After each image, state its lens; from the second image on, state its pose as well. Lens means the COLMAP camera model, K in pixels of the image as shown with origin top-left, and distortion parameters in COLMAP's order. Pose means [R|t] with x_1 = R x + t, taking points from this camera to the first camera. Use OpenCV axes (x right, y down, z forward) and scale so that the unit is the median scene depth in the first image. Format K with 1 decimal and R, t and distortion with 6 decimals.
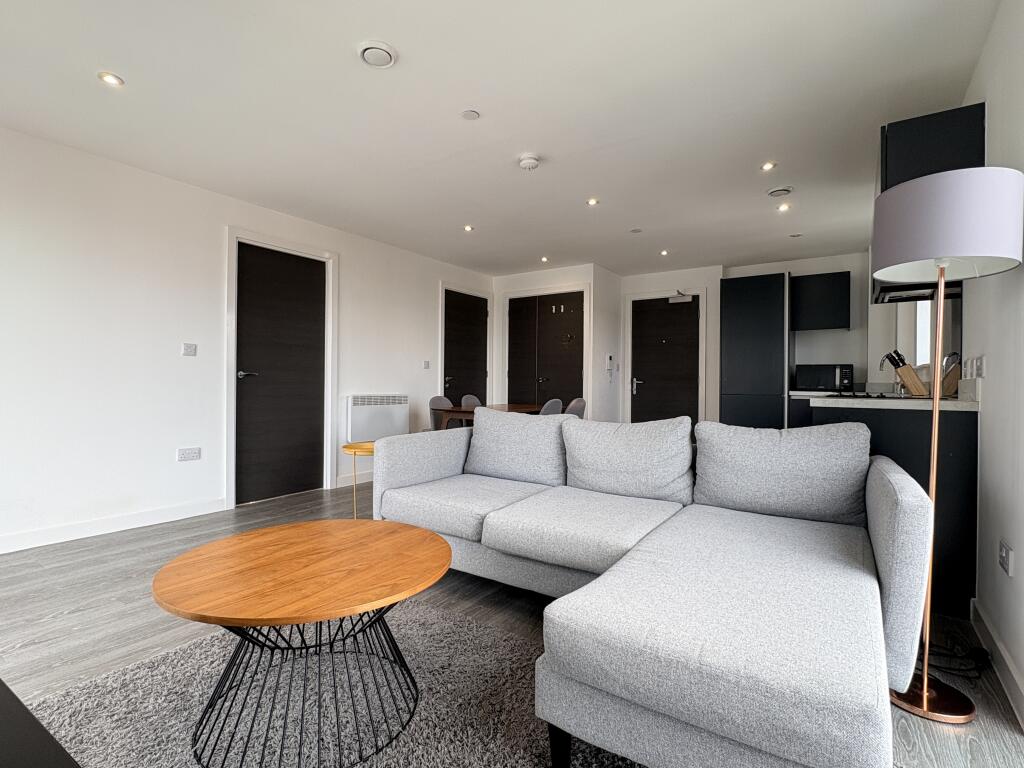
lens RADIAL K [[505.3, 0, 508.5], [0, 505.3, 381.1], [0, 0, 1]] dist [0.002095, -0.001270]
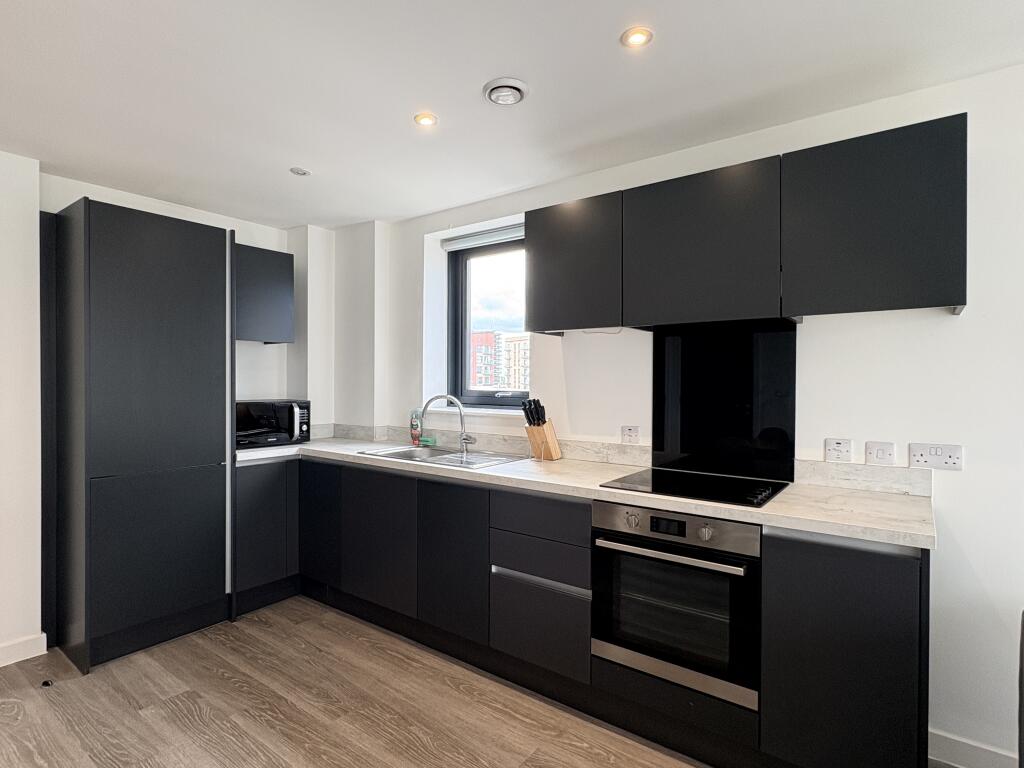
lens RADIAL K [[543.4, 0, 512.0], [0, 543.4, 384.0], [0, 0, 1]] dist [-0.000053, 0.002196]
pose [[0.036308, -0.018478, 0.999170, -0.008935], [0.000503, 0.999829, 0.018472, -0.063660], [-0.999341, -0.000168, 0.036311, 0.682892]]
